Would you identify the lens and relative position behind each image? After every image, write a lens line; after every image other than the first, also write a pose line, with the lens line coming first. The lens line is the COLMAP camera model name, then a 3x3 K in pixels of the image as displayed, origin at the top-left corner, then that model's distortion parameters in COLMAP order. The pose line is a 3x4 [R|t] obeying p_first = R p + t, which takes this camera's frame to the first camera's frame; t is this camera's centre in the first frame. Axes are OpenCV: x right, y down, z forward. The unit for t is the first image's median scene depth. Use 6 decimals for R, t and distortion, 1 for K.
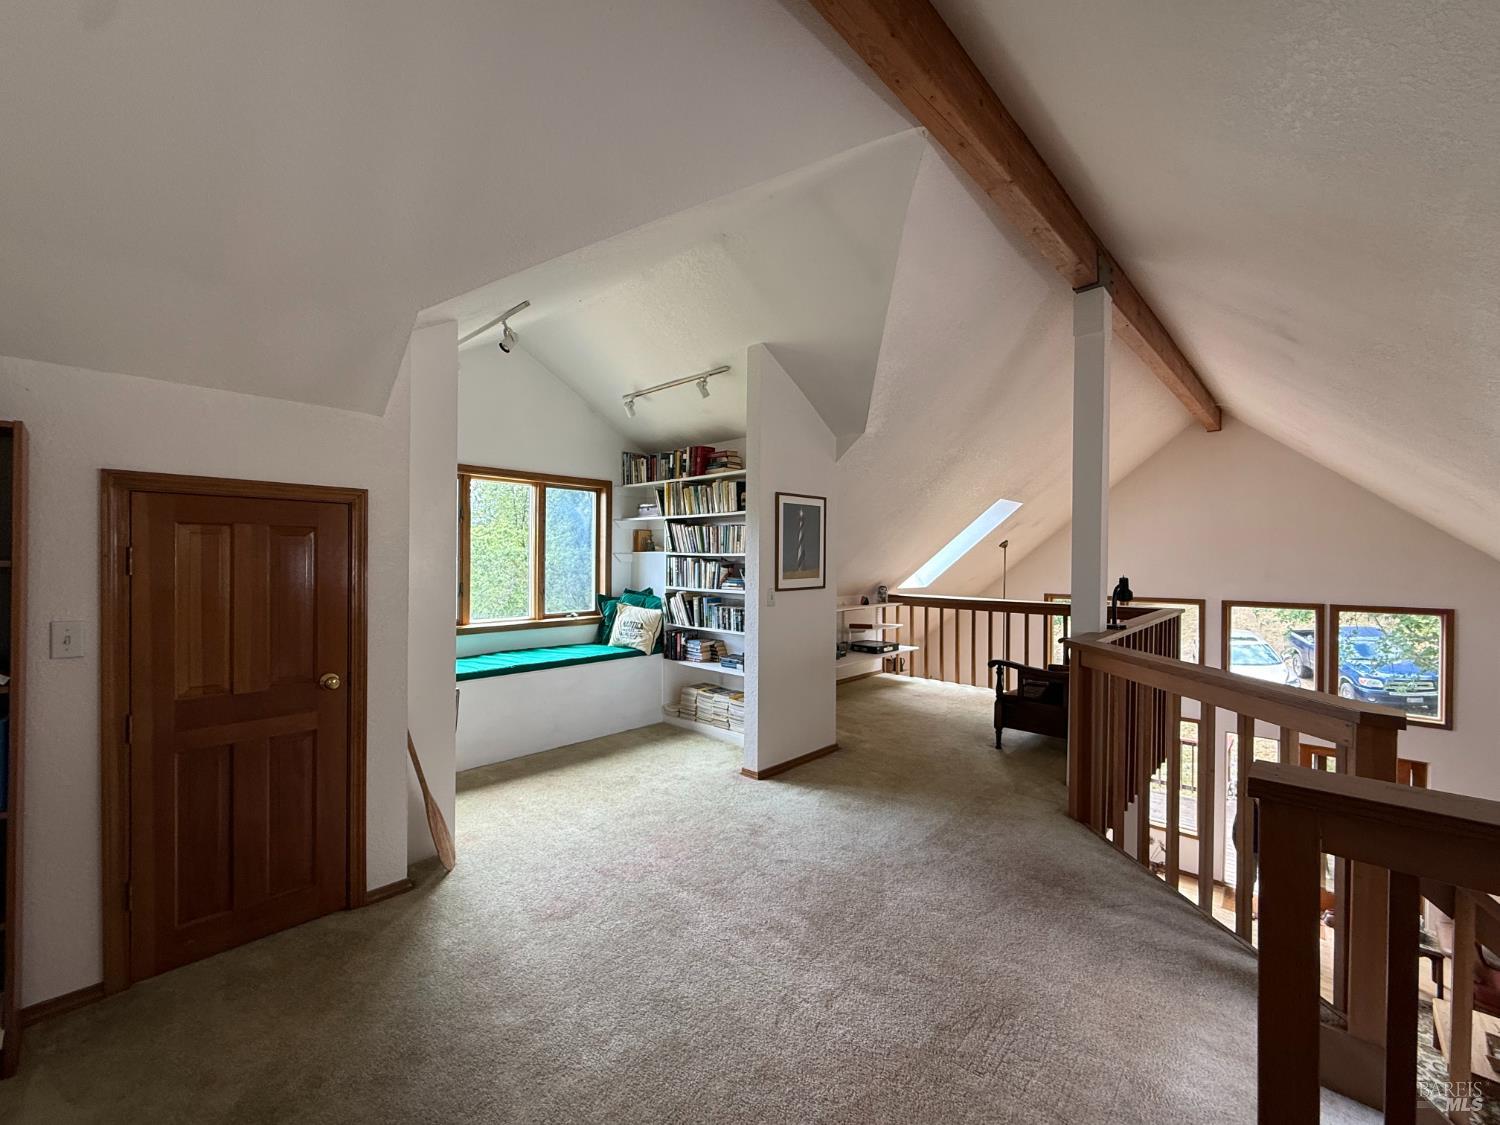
lens RADIAL K [[618.0, 0, 750.0], [0, 618.0, 562.5], [0, 0, 1]] dist [-0.001346, 0.000367]
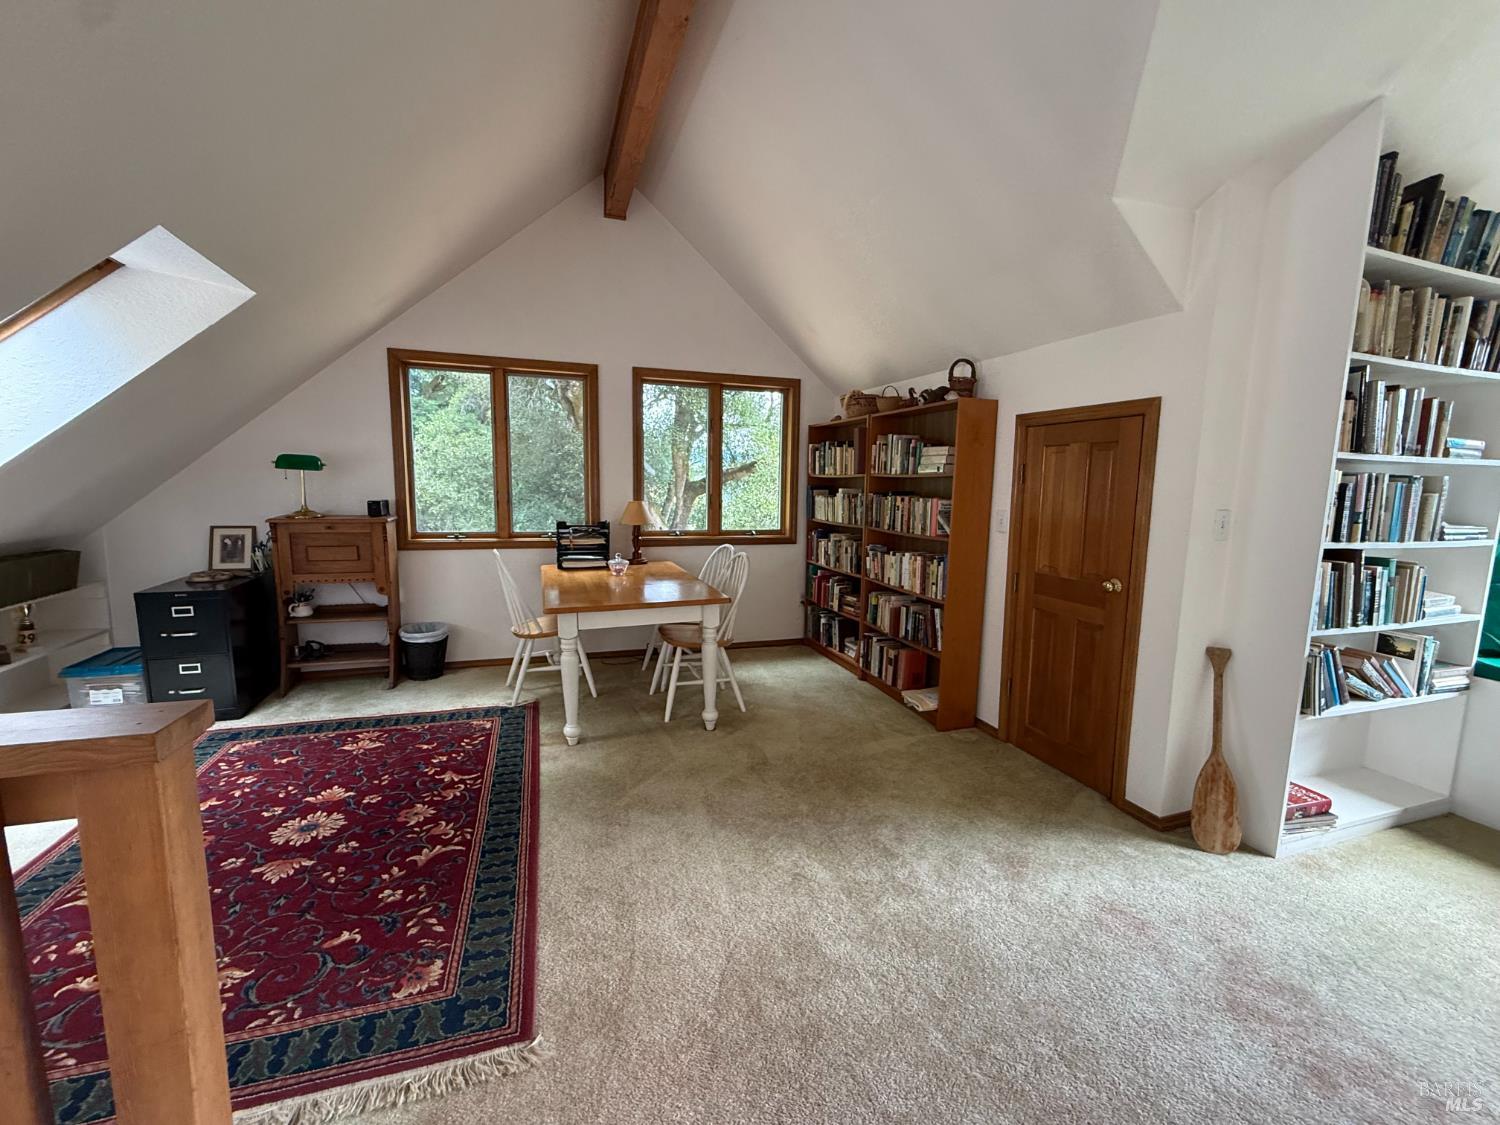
lens RADIAL K [[618.0, 0, 750.0], [0, 618.0, 562.5], [0, 0, 1]] dist [-0.001346, 0.000367]
pose [[-0.471399, 0.097705, -0.876491, 0.278194], [-0.025443, 0.991924, 0.124256, 0.017131], [0.881553, 0.080875, -0.465106, 0.468201]]
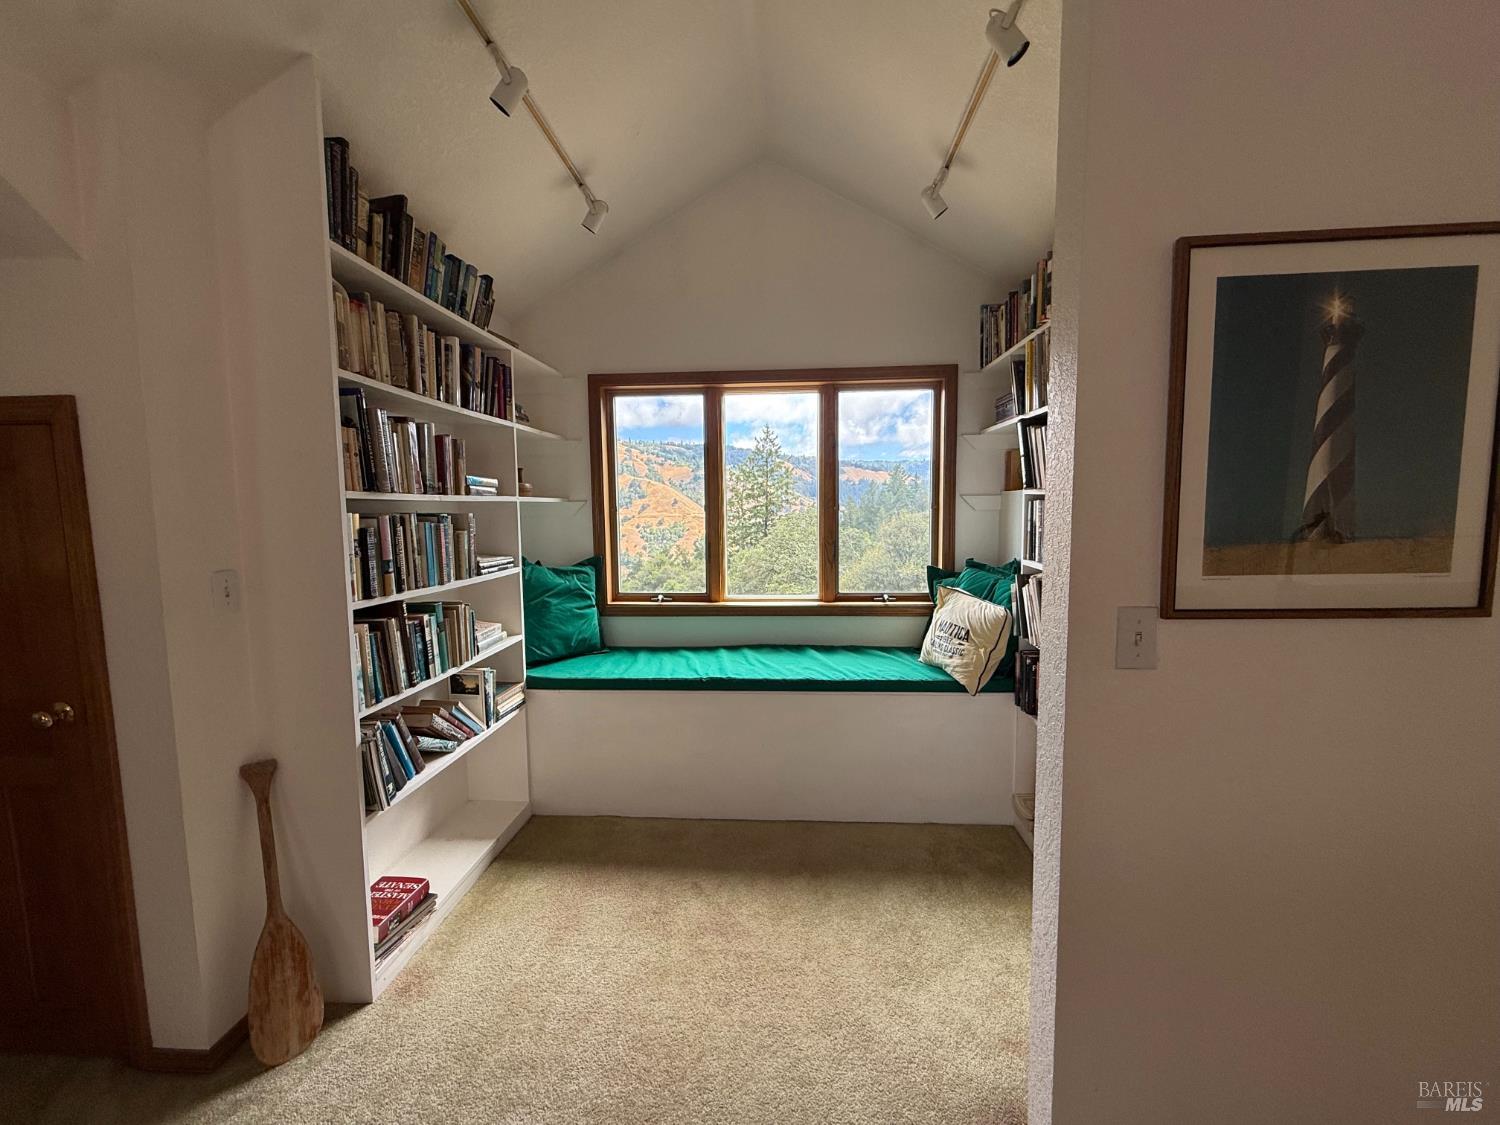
lens RADIAL K [[618.0, 0, 750.0], [0, 618.0, 562.5], [0, 0, 1]] dist [-0.001346, 0.000367]
pose [[0.628884, 0.055834, -0.775492, 0.116802], [0.011236, 0.996661, 0.080869, -0.001546], [0.777418, -0.059570, 0.626157, 0.578971]]
